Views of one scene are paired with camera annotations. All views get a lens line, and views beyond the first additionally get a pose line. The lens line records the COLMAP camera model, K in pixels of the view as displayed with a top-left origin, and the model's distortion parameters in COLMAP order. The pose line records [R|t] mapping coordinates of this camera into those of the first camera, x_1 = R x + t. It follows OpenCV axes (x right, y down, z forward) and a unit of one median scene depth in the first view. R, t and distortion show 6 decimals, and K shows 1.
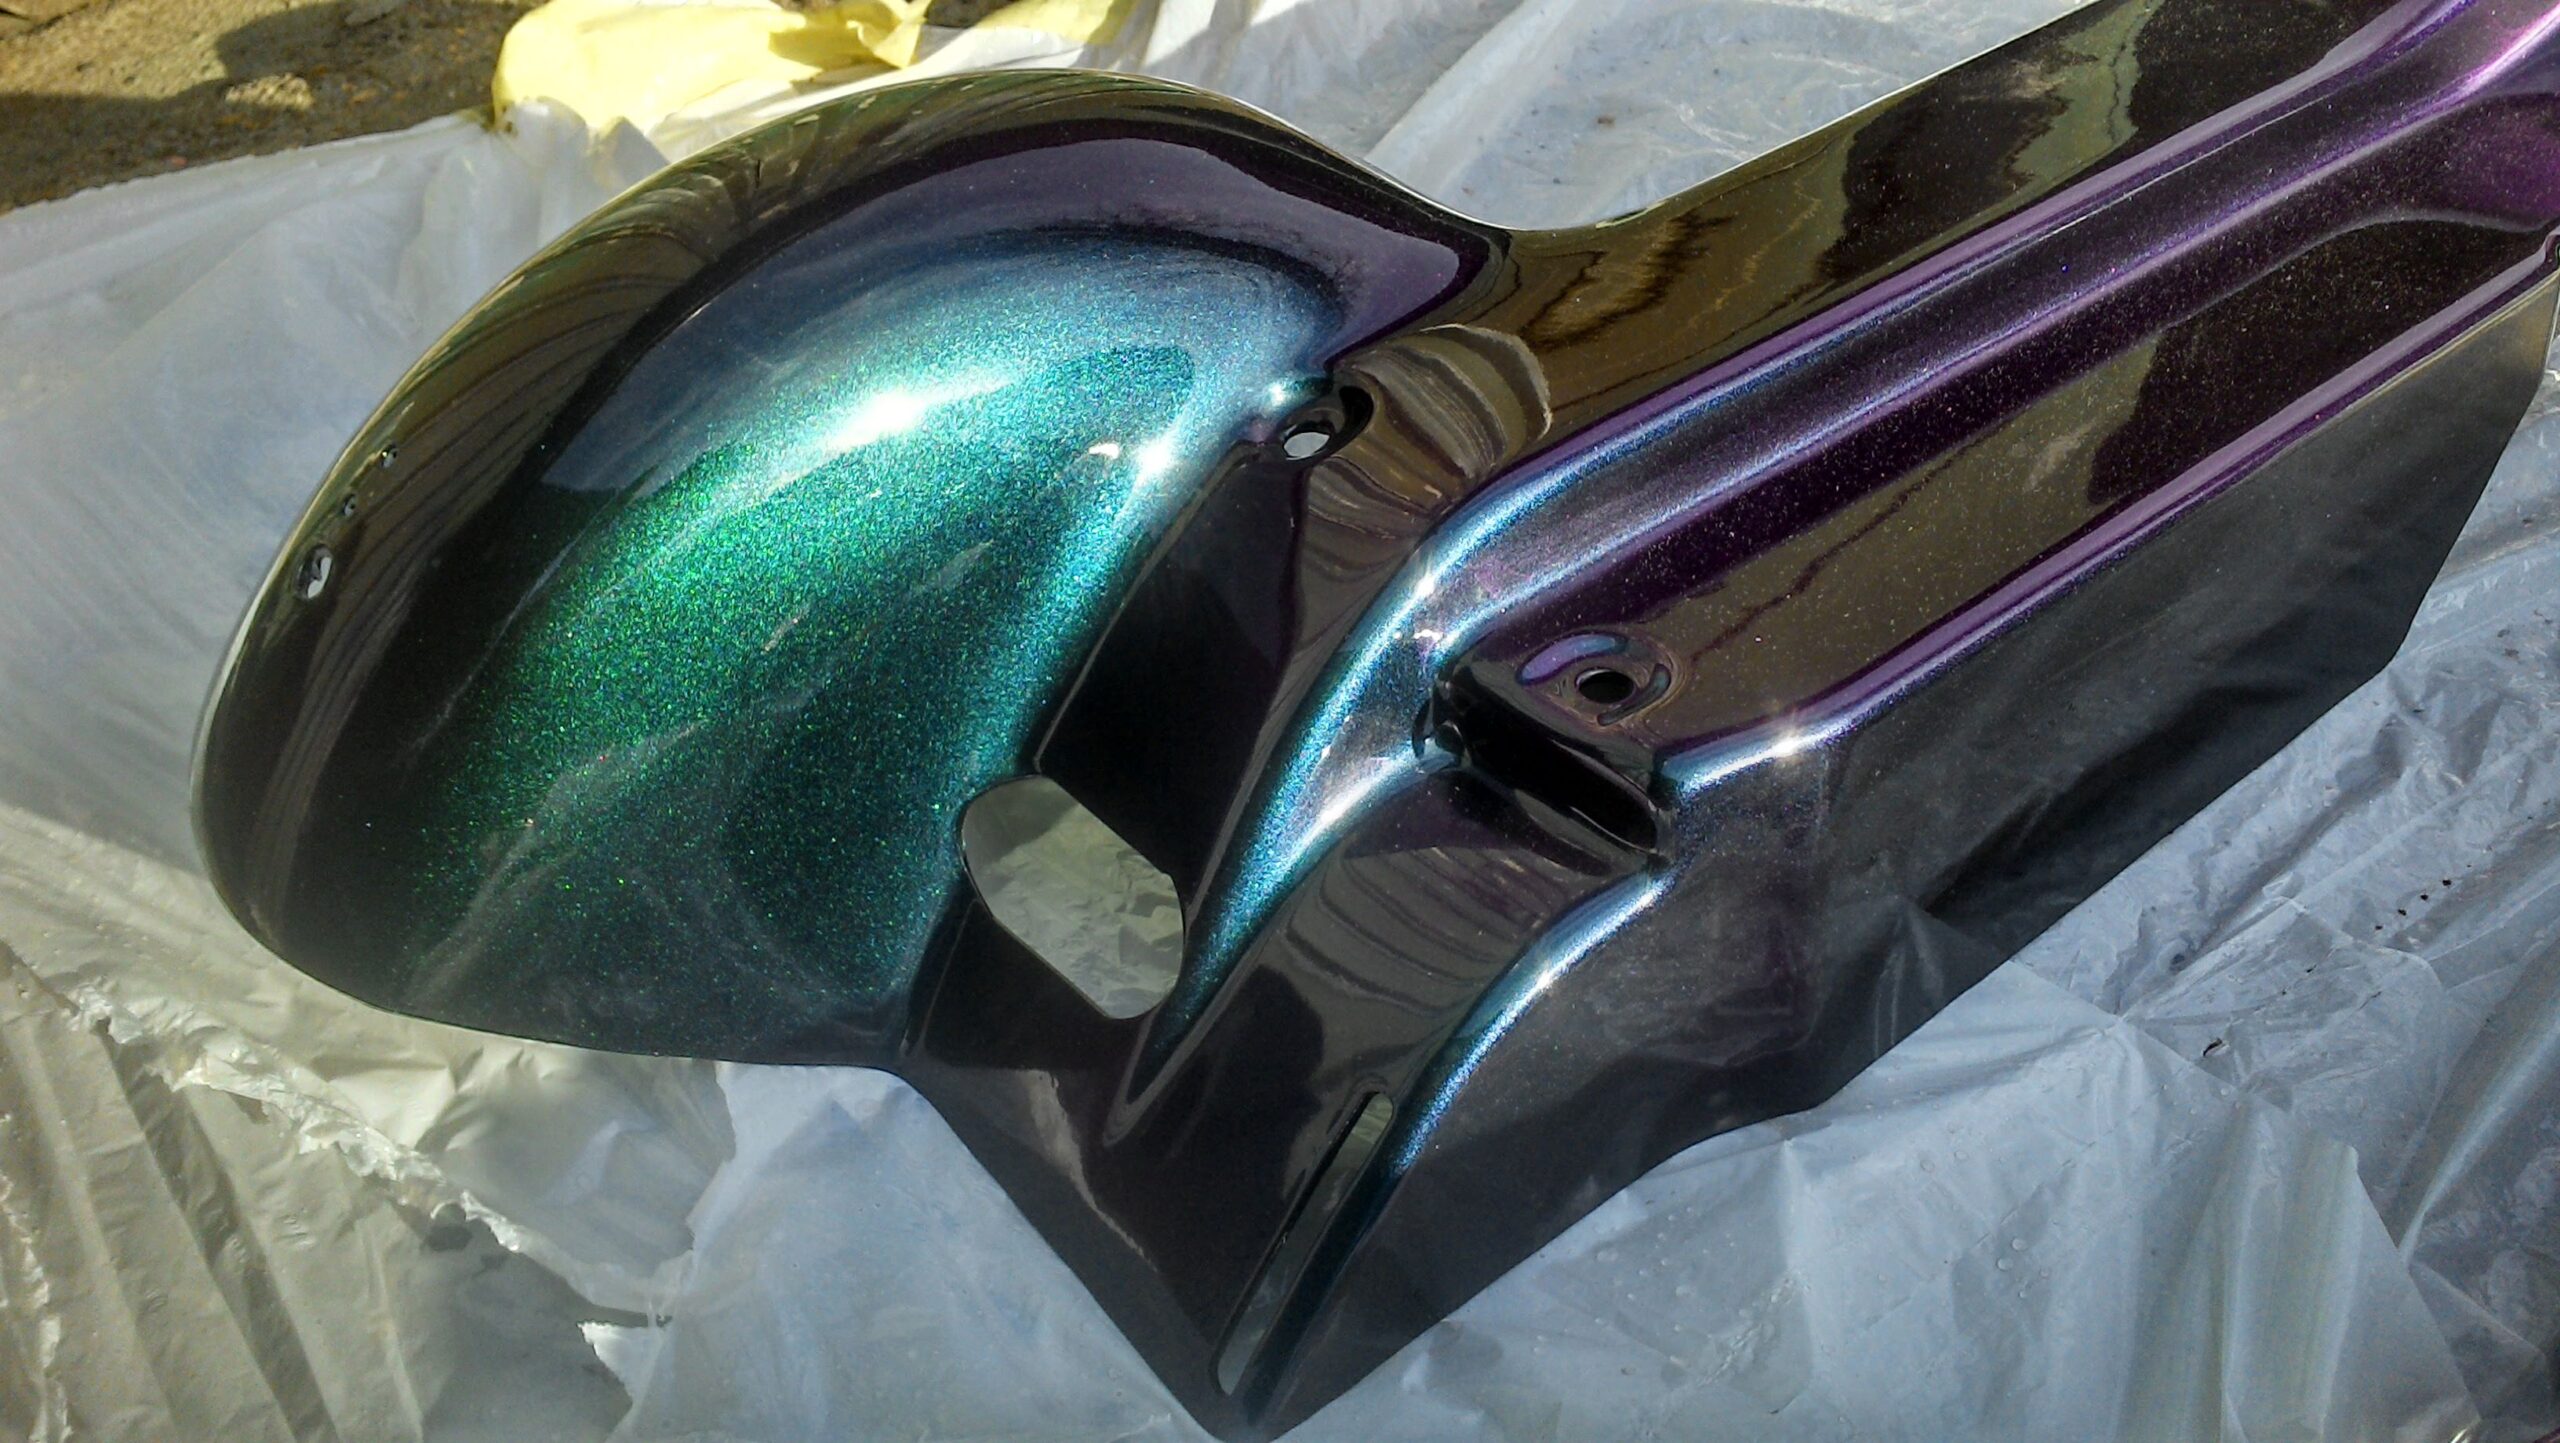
lens RADIAL K [[2057.6, 0, 1280.0], [0, 2057.6, 721.5], [0, 0, 1]] dist [0.006301, -0.003566]
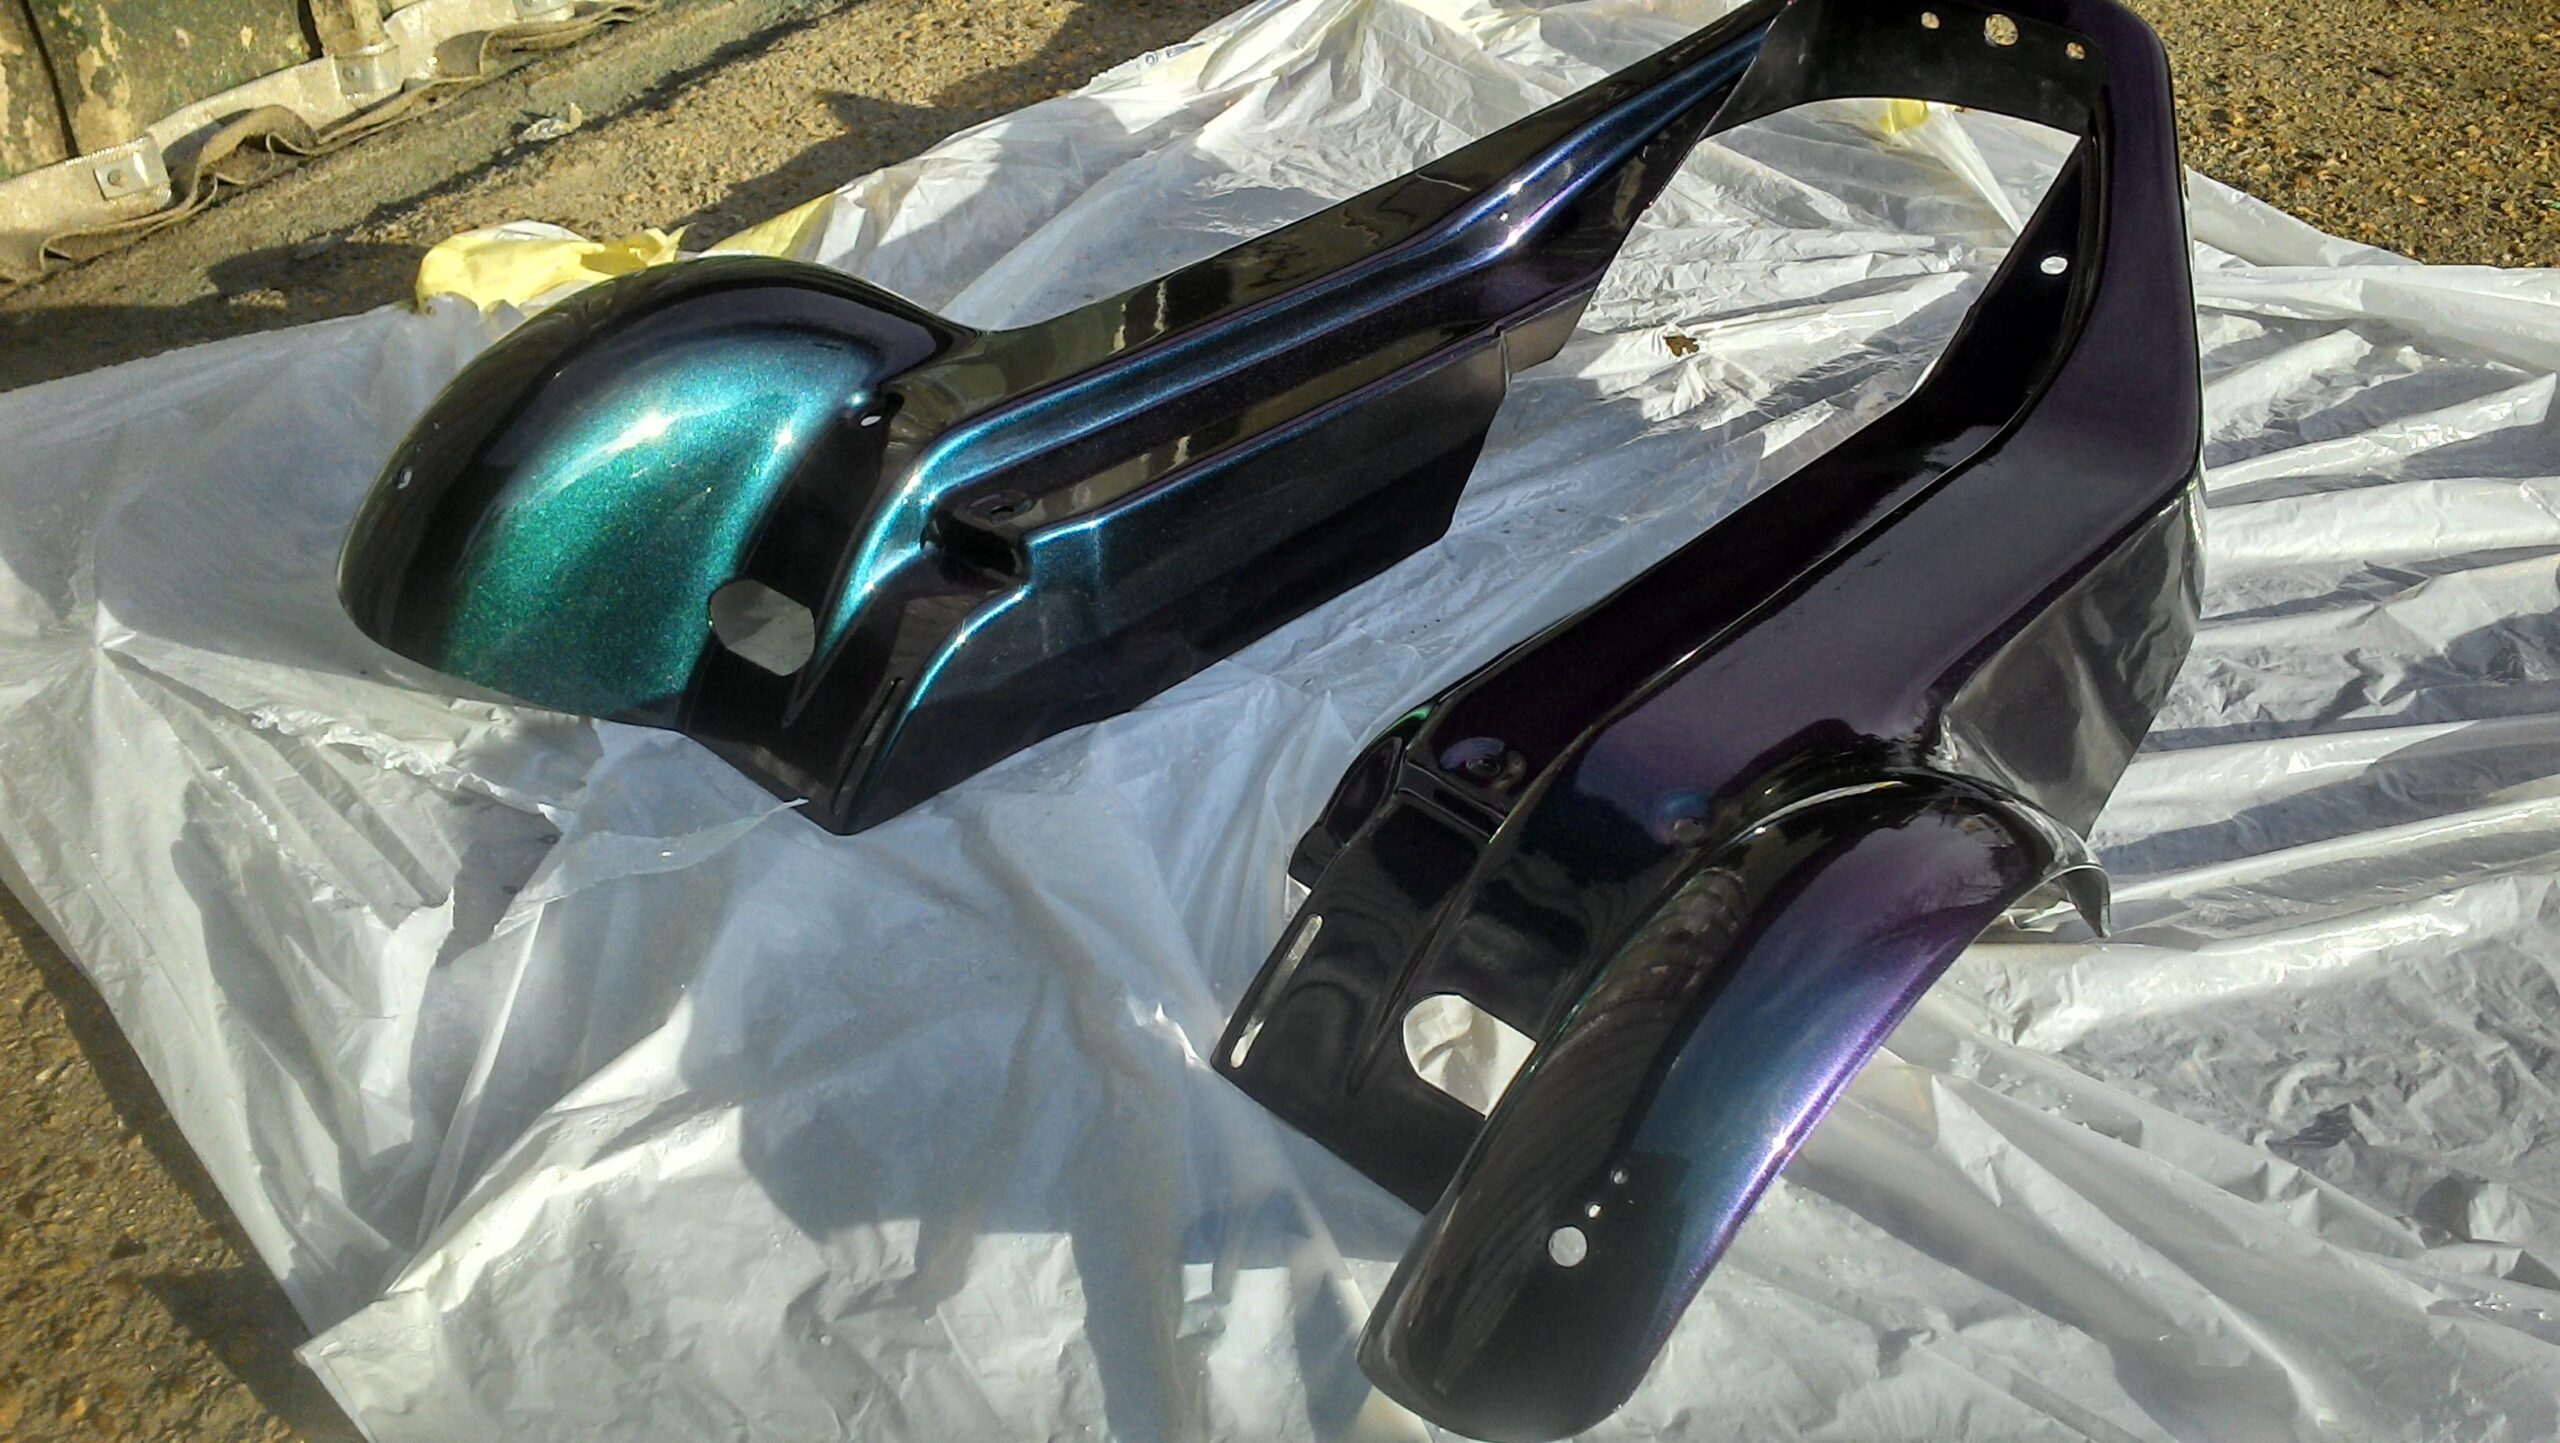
lens RADIAL K [[2057.6, 0, 1280.0], [0, 2057.6, 721.5], [0, 0, 1]] dist [0.006301, -0.003566]
pose [[0.992630, -0.042509, 0.113481, 0.176439], [0.055520, 0.991919, -0.114078, 0.438511], [-0.107715, 0.119538, 0.986969, -1.107959]]
